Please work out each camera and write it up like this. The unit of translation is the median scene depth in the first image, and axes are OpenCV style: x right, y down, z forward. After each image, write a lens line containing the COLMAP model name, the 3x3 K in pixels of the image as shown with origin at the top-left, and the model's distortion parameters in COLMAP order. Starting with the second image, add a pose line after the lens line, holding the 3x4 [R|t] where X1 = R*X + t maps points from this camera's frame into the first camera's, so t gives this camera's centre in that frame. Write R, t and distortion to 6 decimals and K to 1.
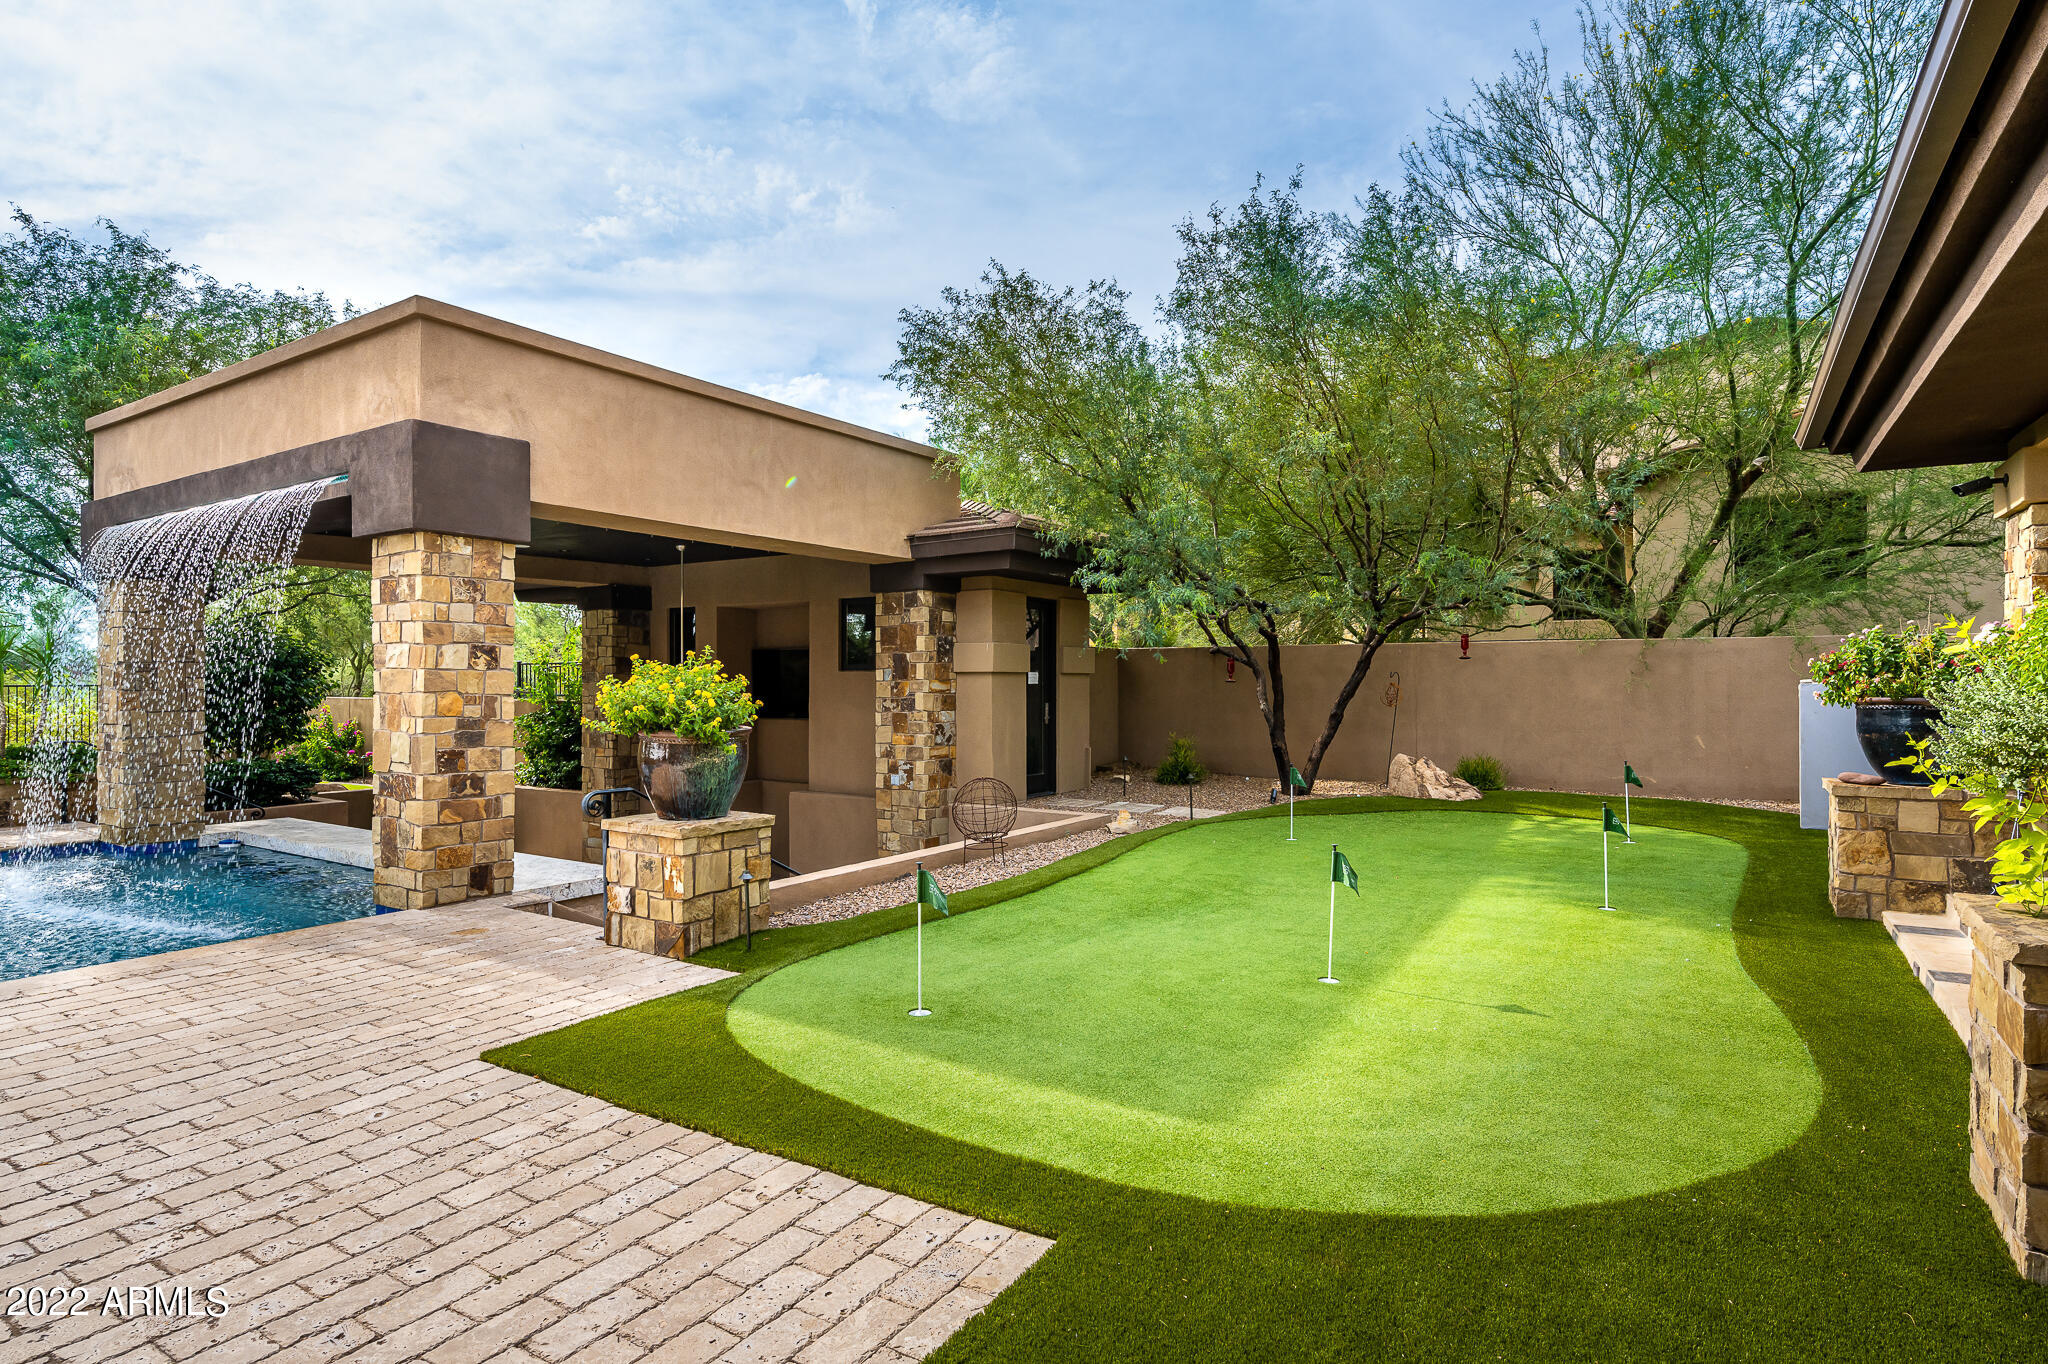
lens RADIAL K [[1075.2, 0, 1021.9], [0, 1075.2, 682.5], [0, 0, 1]] dist [0.000319, 0.000024]
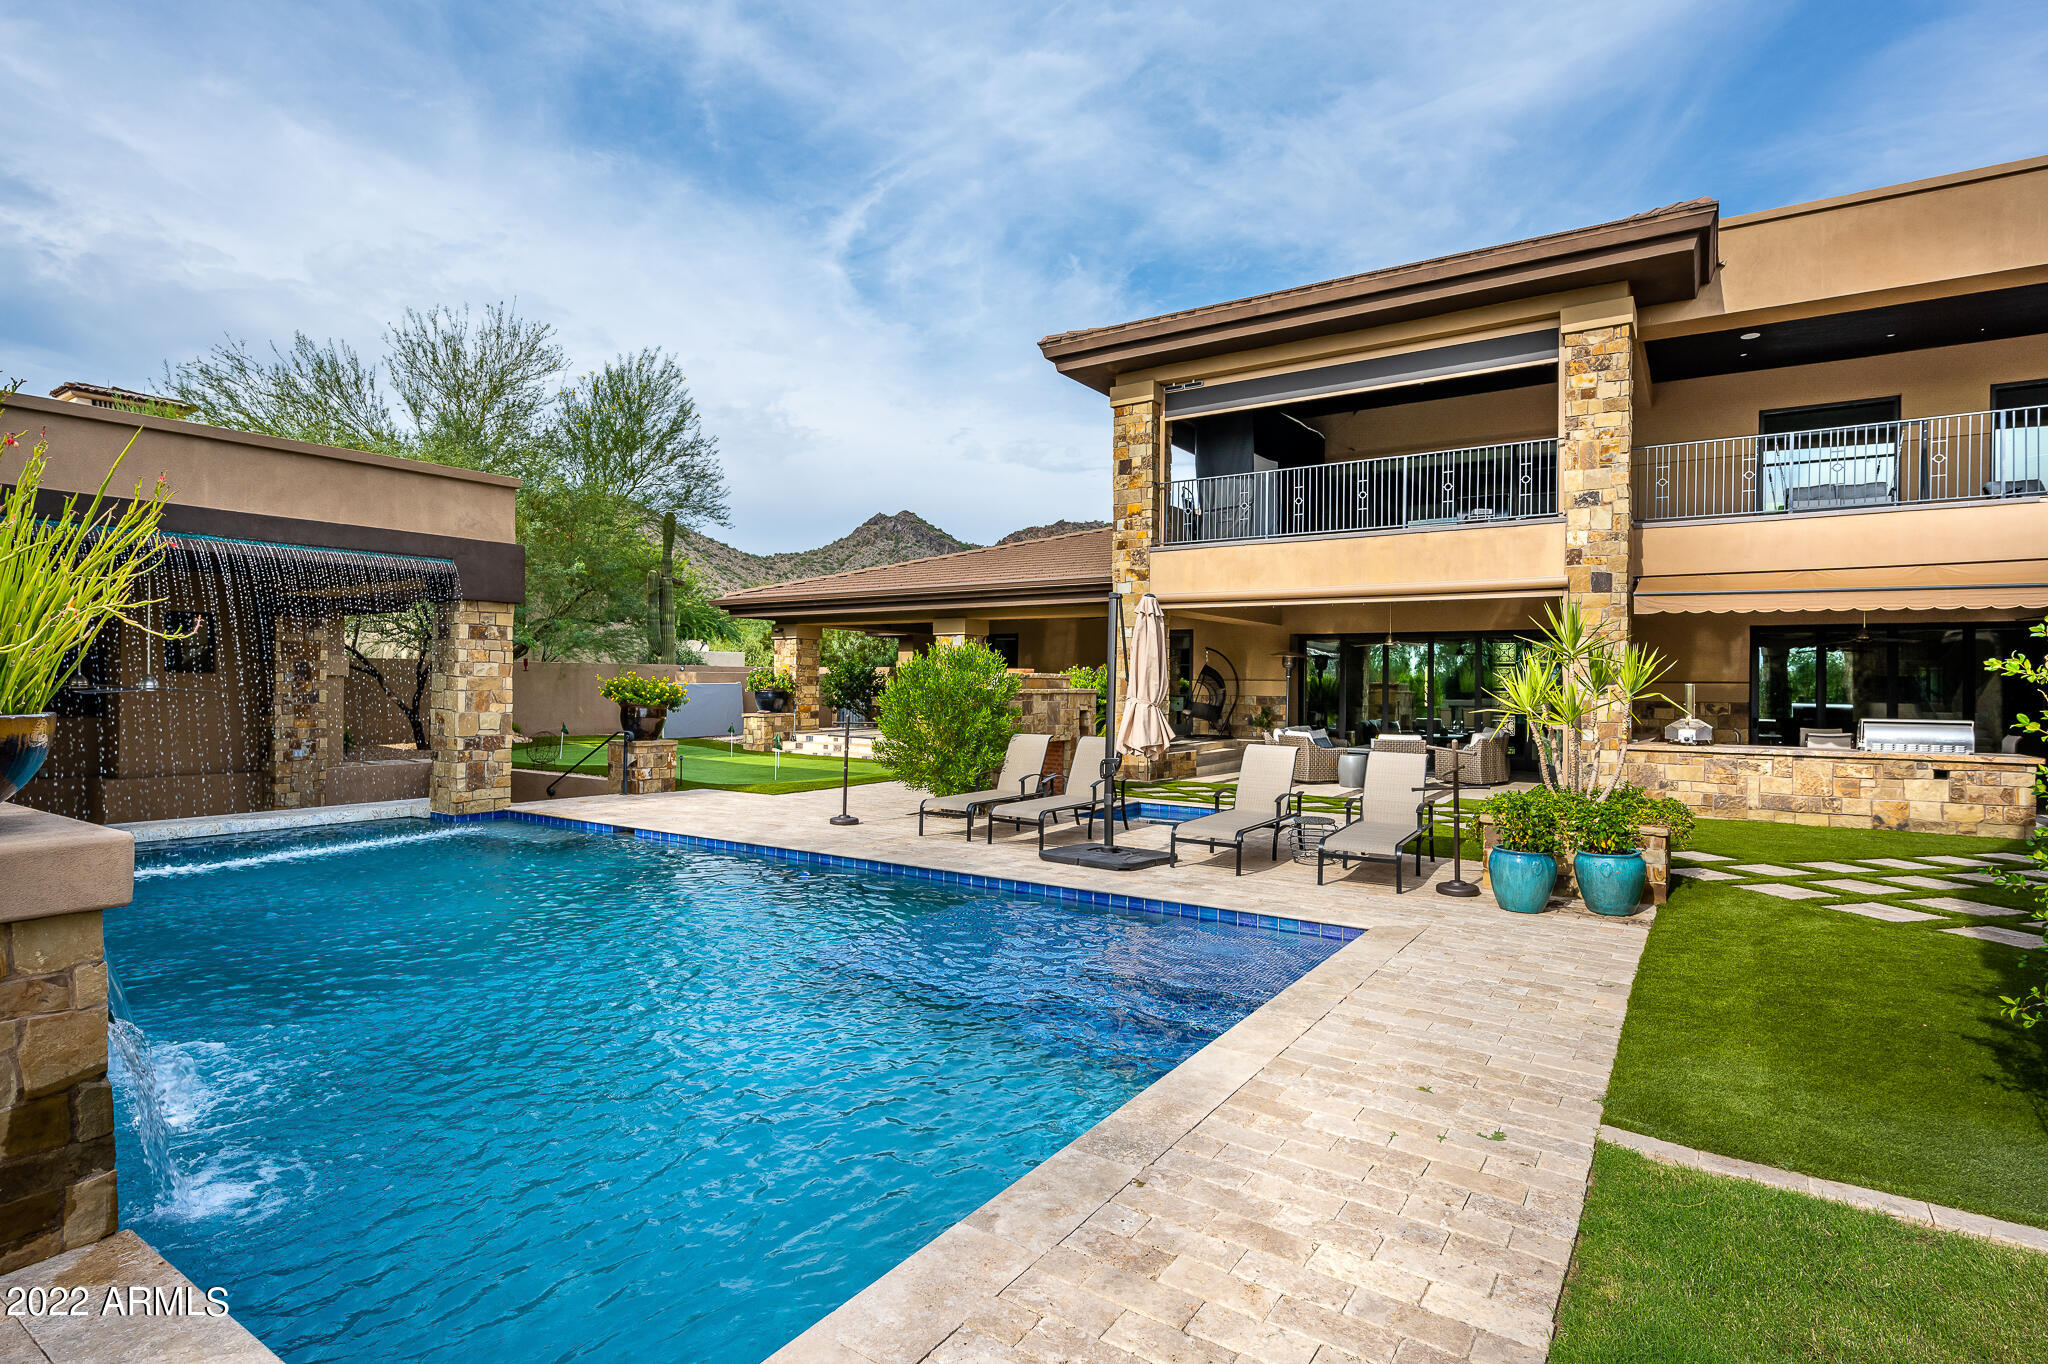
lens RADIAL K [[1003.6, 0, 1025.4], [0, 1003.6, 685.6], [0, 0, 1]] dist [-0.000127, -0.000006]
pose [[0.024020, -0.001433, 0.999710, -1.384137], [-0.006718, 0.999976, 0.001595, -0.004224], [-0.999689, -0.006755, 0.024009, 0.045974]]
